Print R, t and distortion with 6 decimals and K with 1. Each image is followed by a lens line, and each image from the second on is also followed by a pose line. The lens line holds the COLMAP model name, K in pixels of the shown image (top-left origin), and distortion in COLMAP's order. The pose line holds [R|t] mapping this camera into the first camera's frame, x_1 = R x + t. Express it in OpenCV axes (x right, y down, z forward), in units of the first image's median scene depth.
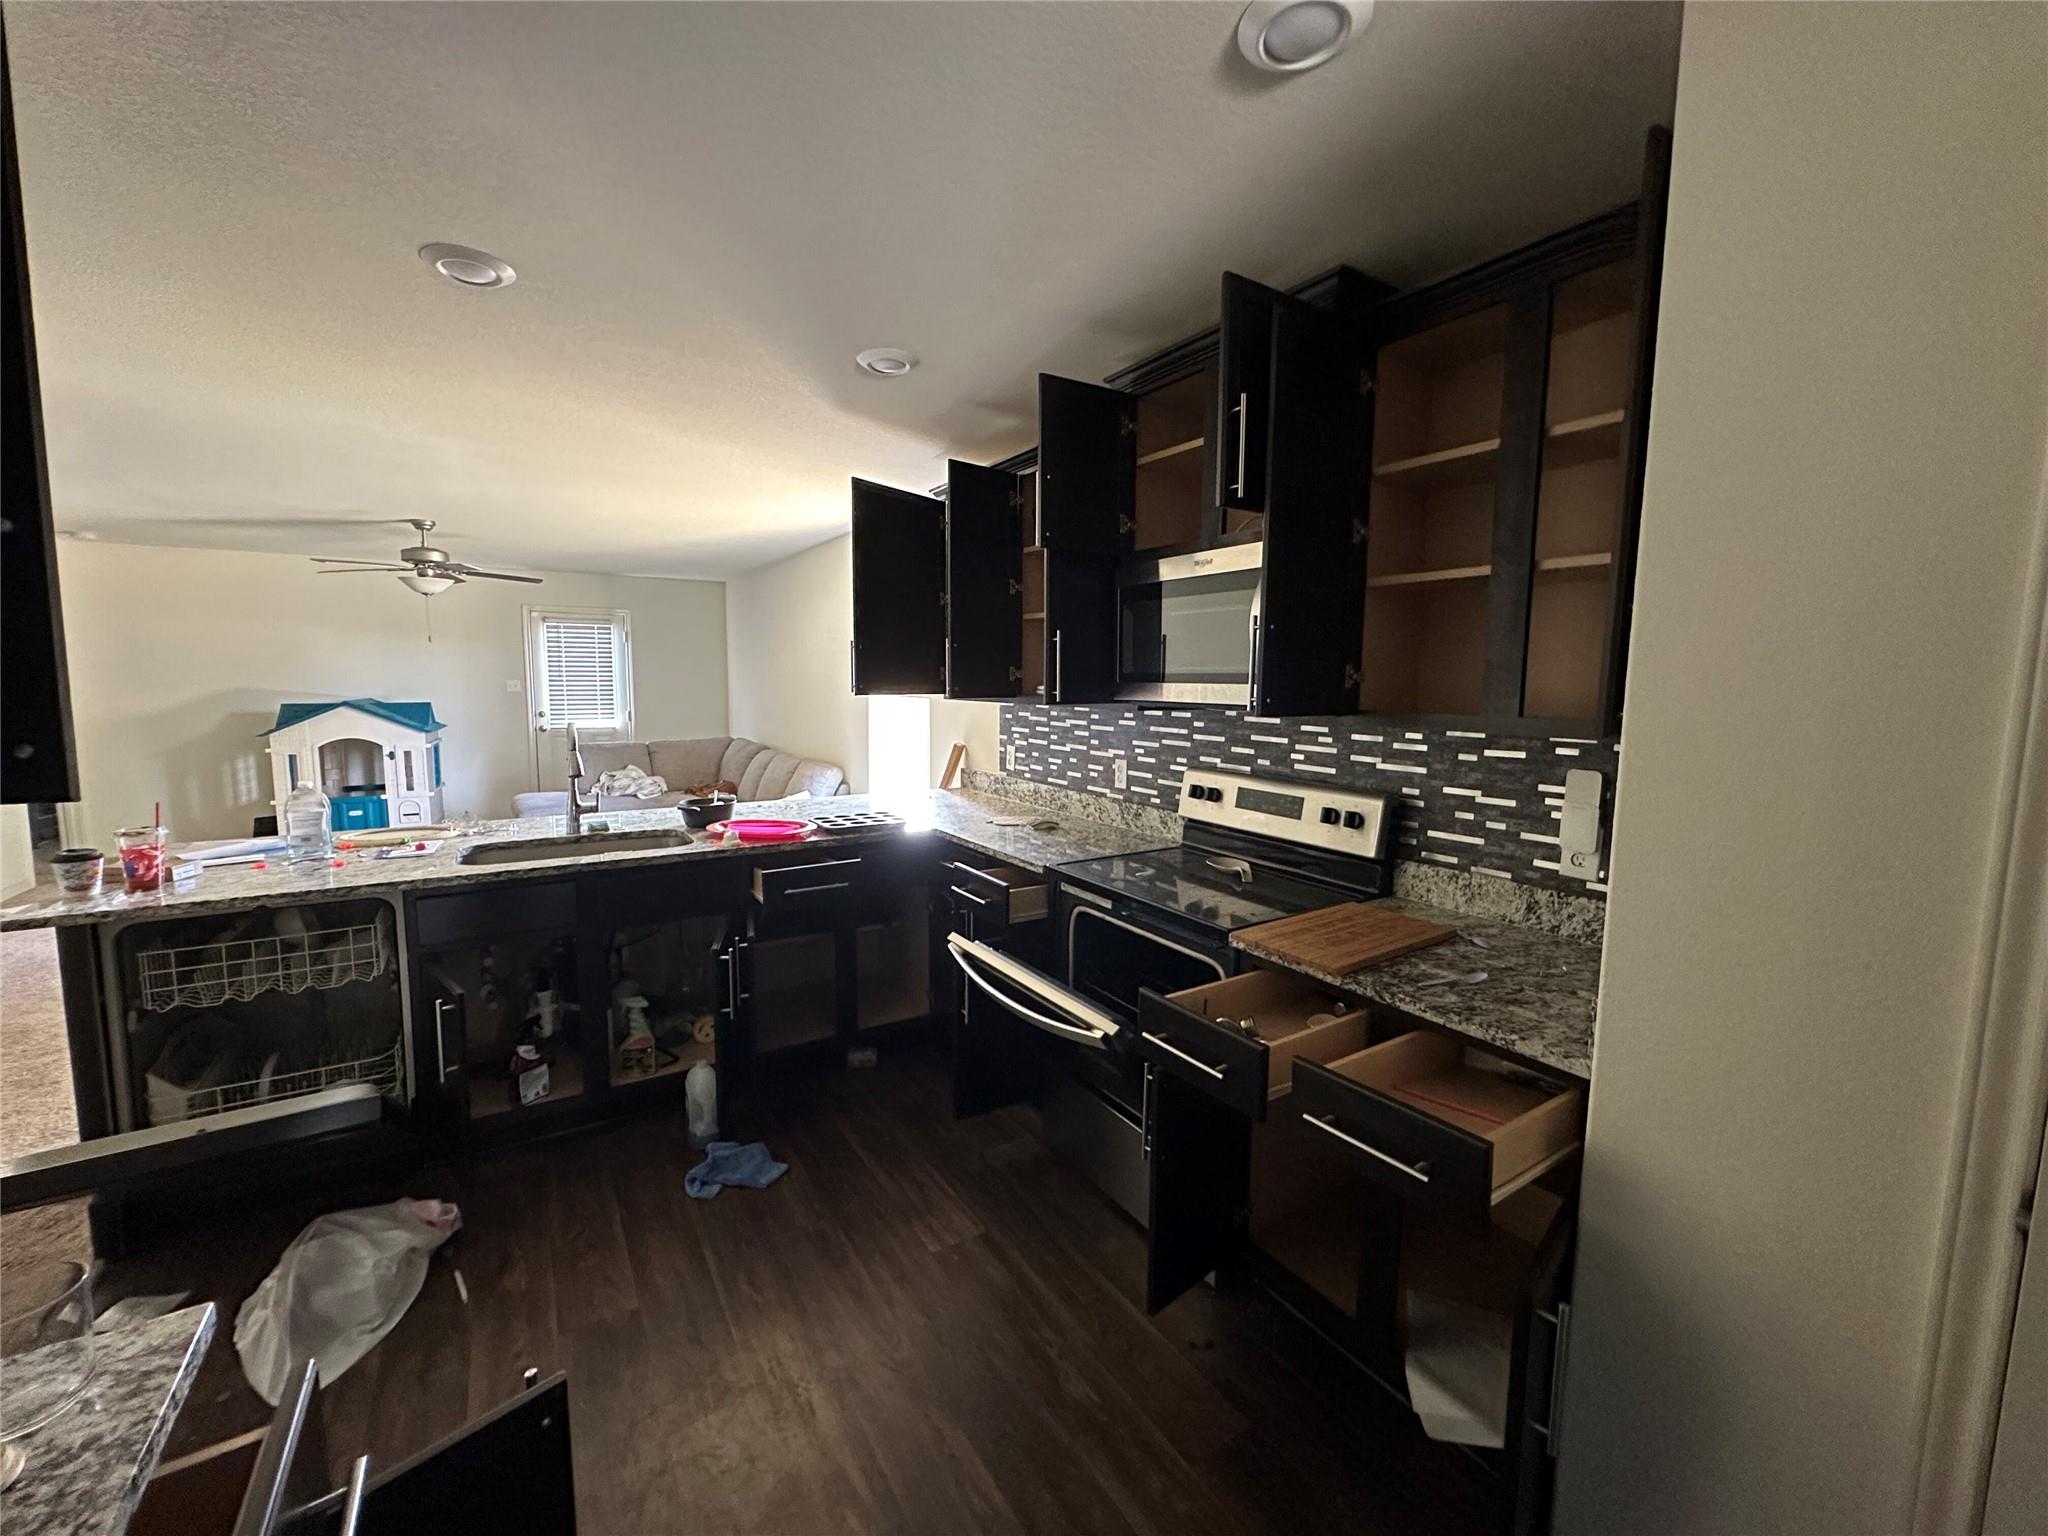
lens RADIAL K [[819.4, 0, 1022.0], [0, 819.4, 764.5], [0, 0, 1]] dist [-0.004433, 0.000294]
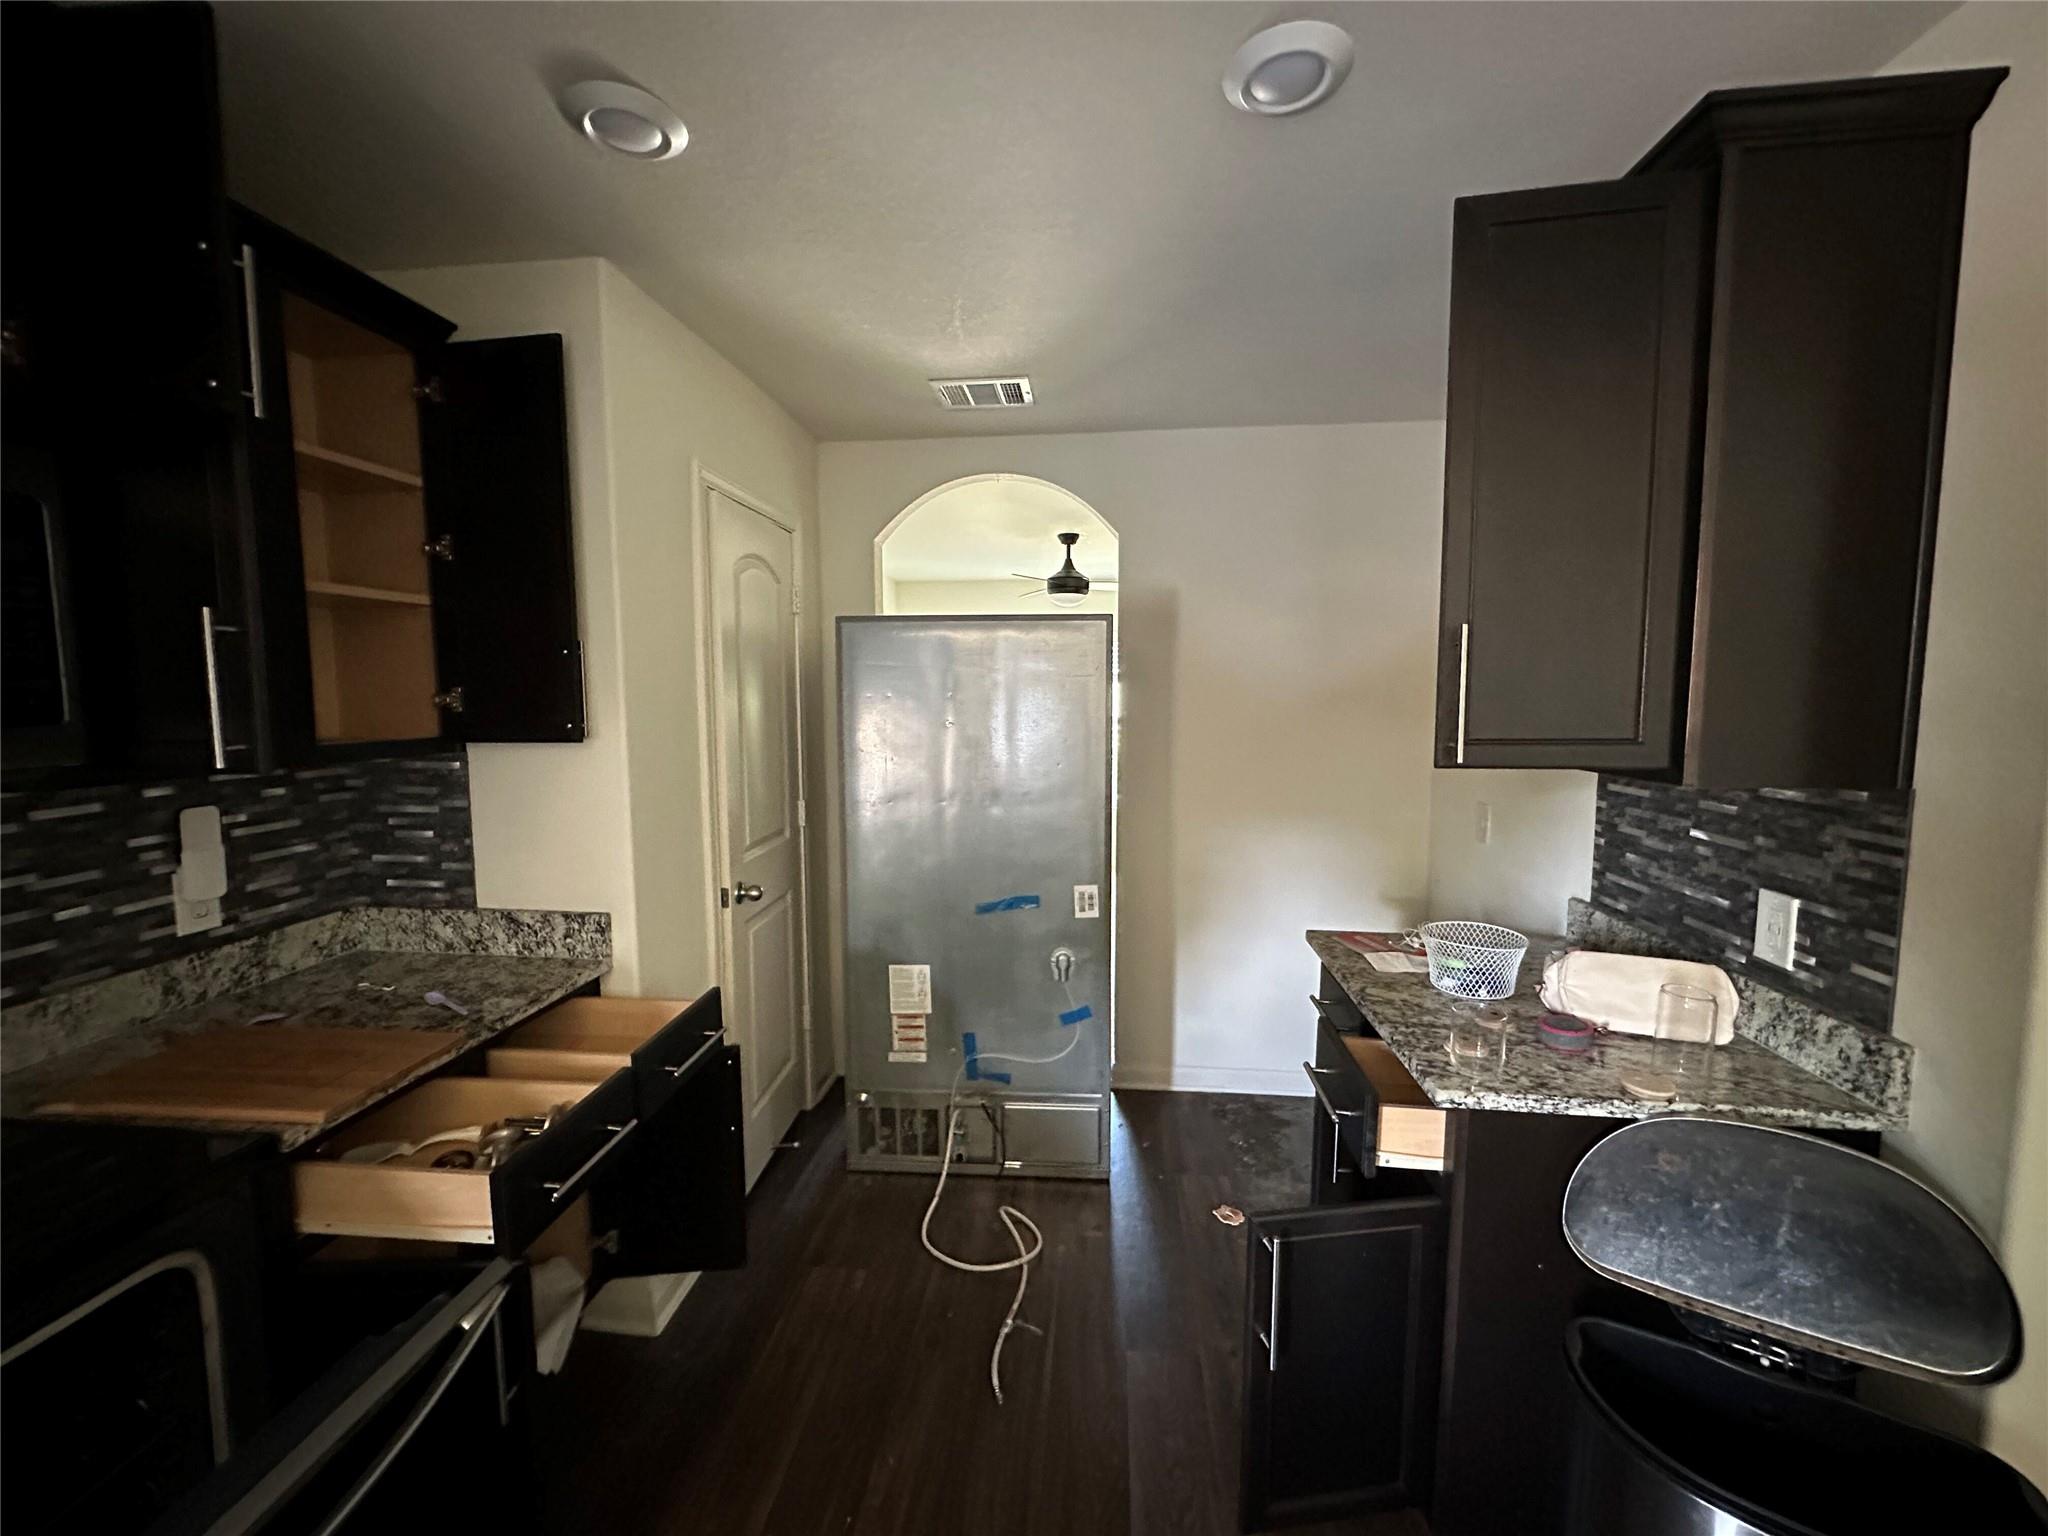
lens RADIAL K [[819.4, 0, 1020.6], [0, 819.4, 765.0], [0, 0, 1]] dist [-0.004433, 0.000294]
pose [[-0.783650, -0.070005, 0.617245, -0.274389], [0.057453, 0.981204, 0.184225, -0.075036], [-0.618540, 0.179830, -0.764898, 0.563973]]
